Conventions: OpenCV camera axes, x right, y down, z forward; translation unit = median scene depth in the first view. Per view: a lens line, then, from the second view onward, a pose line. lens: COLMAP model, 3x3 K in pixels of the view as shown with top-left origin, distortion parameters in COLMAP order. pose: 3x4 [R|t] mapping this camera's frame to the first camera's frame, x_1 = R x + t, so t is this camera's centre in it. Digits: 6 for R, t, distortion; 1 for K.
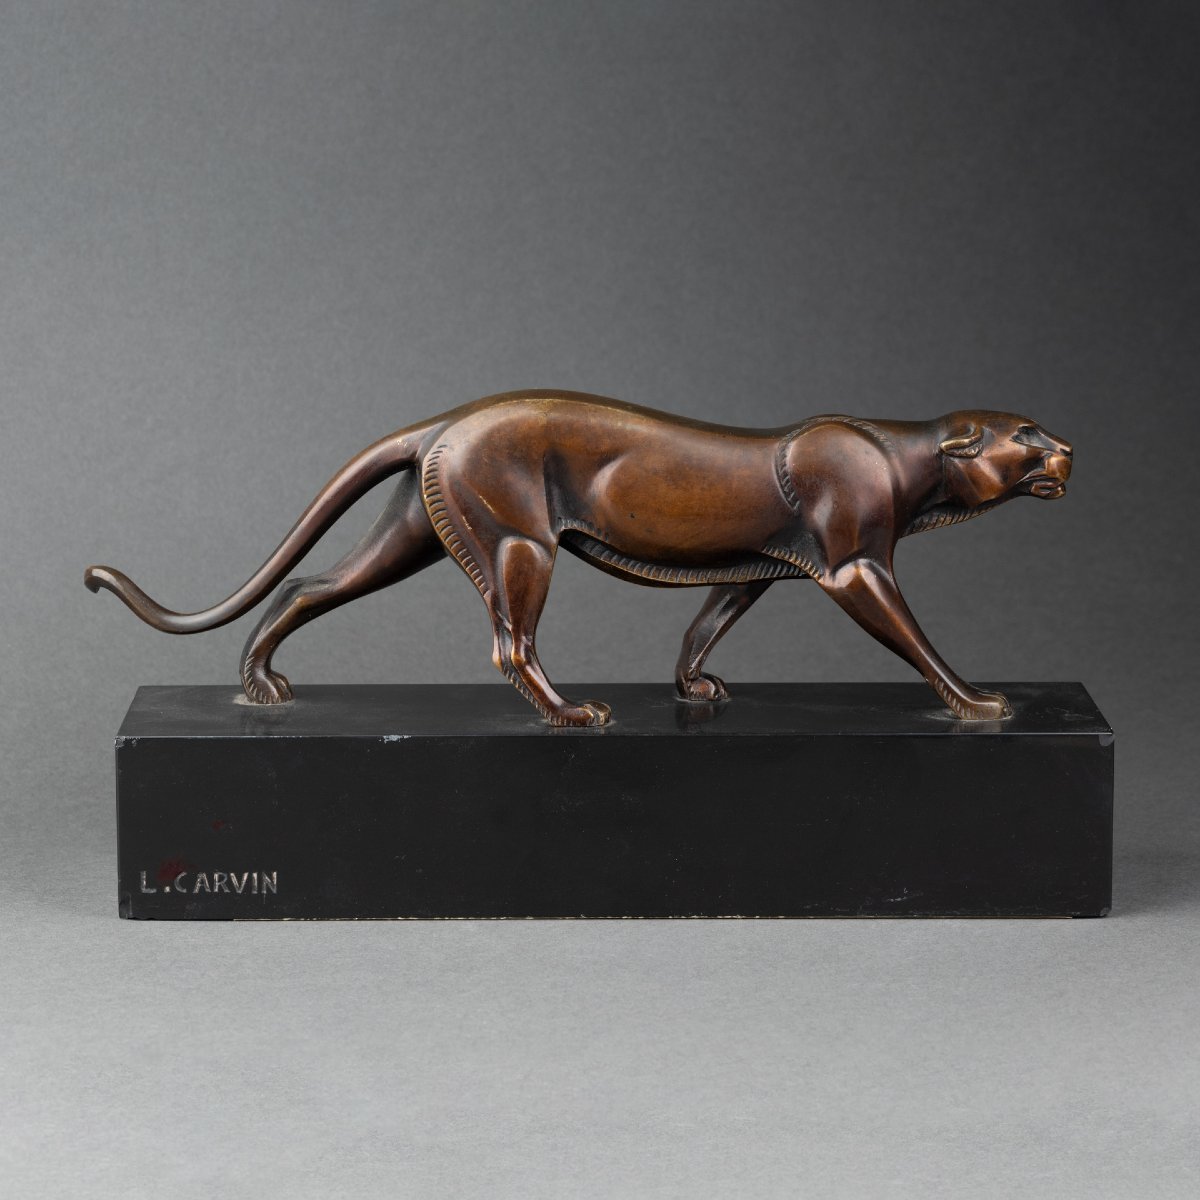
lens RADIAL K [[6162.8, 0, 640.0], [0, 6162.8, 582.0], [0, 0, 1]] dist [0.682544, 0.000000]
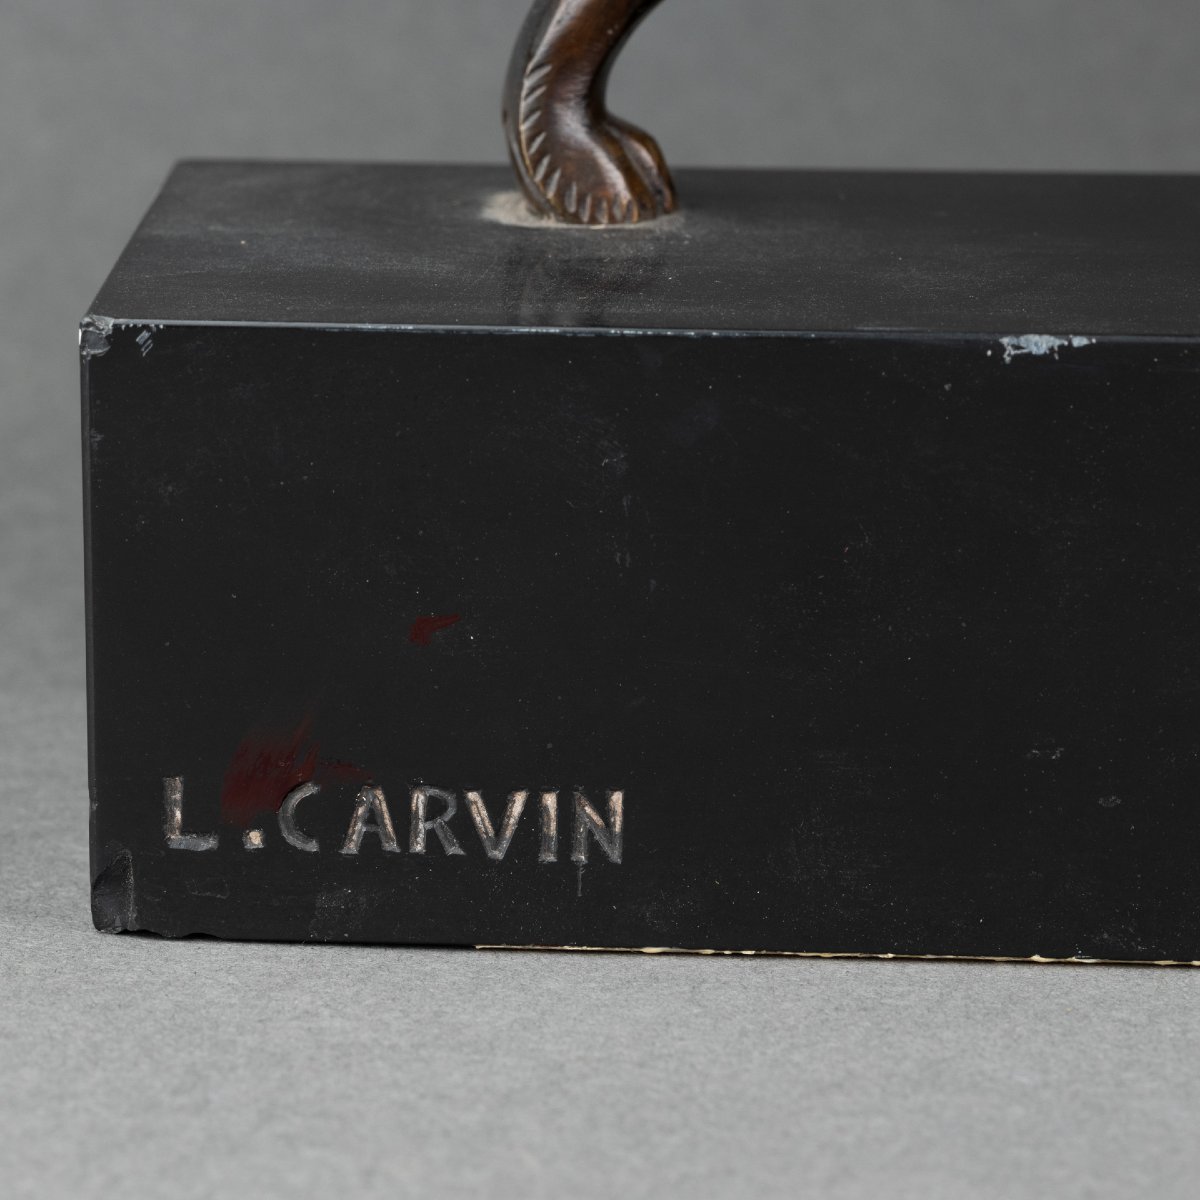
lens RADIAL K [[6162.8, 0, 604.0], [0, 6162.8, 603.7], [0, 0, 1]] dist [0.682544, 0.000000]
pose [[0.999205, 0.021116, -0.033824, -0.049219], [-0.018894, 0.997724, 0.064723, 0.018702], [0.035114, -0.064033, 0.997330, 0.698183]]
